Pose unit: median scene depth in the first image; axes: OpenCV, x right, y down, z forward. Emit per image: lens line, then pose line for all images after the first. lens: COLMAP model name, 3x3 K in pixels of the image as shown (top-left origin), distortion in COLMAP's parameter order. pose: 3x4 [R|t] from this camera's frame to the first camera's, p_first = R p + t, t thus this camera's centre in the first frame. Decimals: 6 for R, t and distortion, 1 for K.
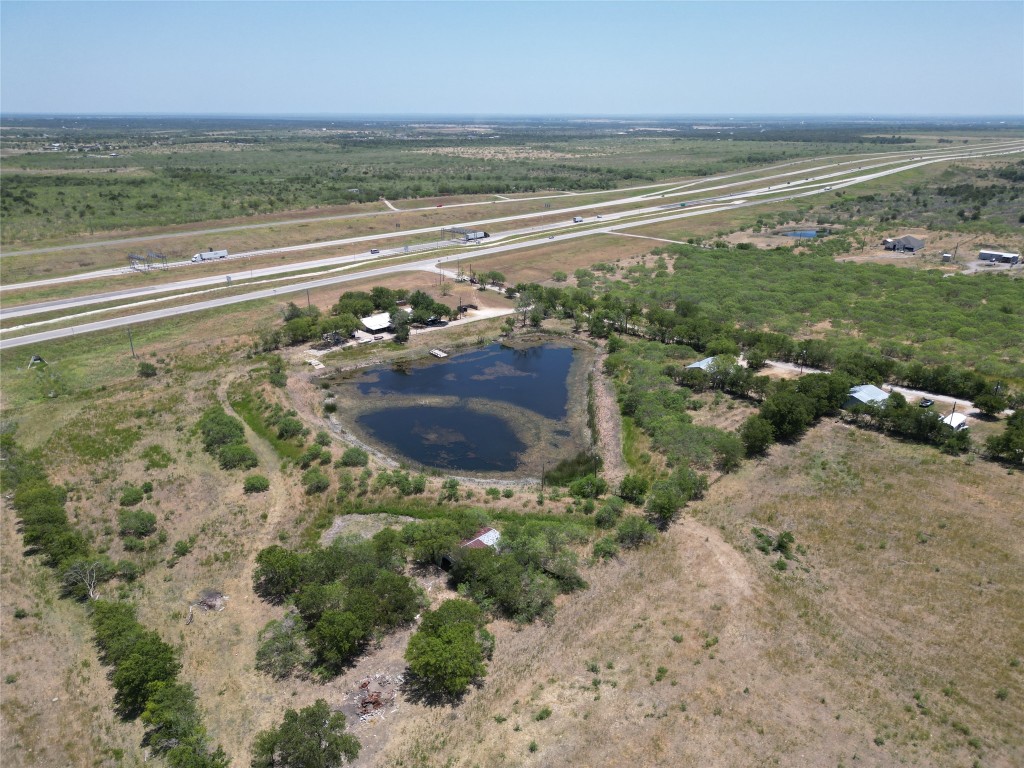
lens RADIAL K [[714.6, 0, 506.8], [0, 714.6, 380.0], [0, 0, 1]] dist [0.084517, -0.094664]
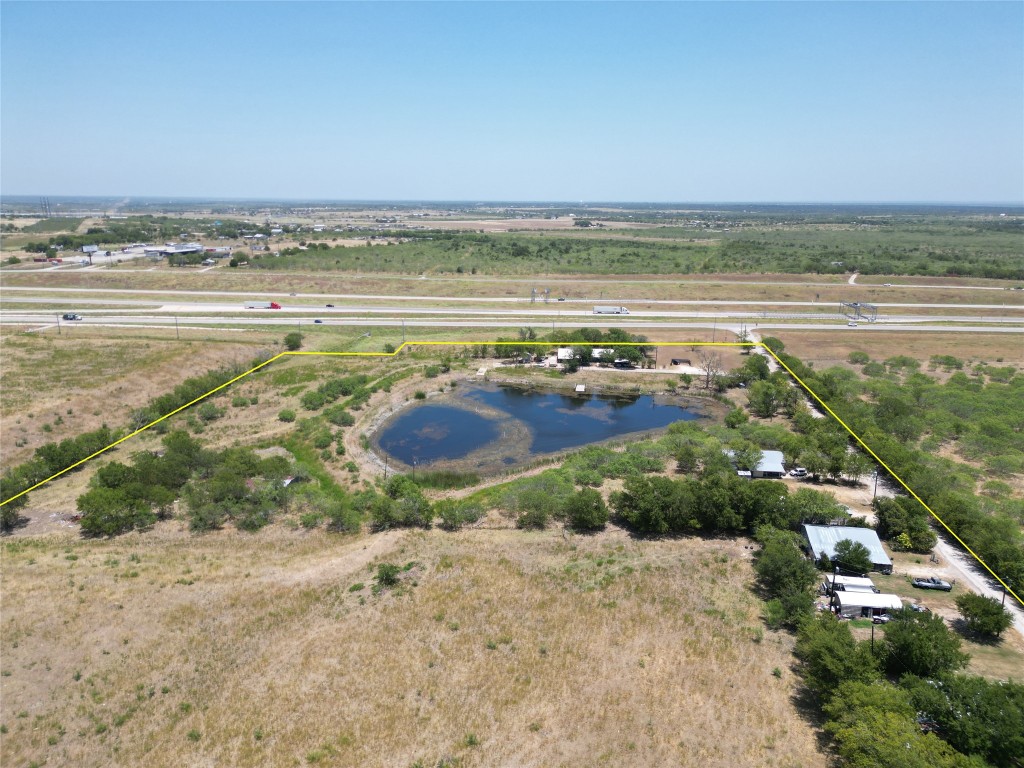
lens RADIAL K [[714.6, 0, 506.8], [0, 714.6, 380.0], [0, 0, 1]] dist [0.084517, -0.094664]
pose [[0.652271, 0.199473, -0.731269, 1.045717], [-0.277833, 0.960525, 0.014190, -0.059817], [0.705232, 0.193915, 0.681942, 0.426314]]
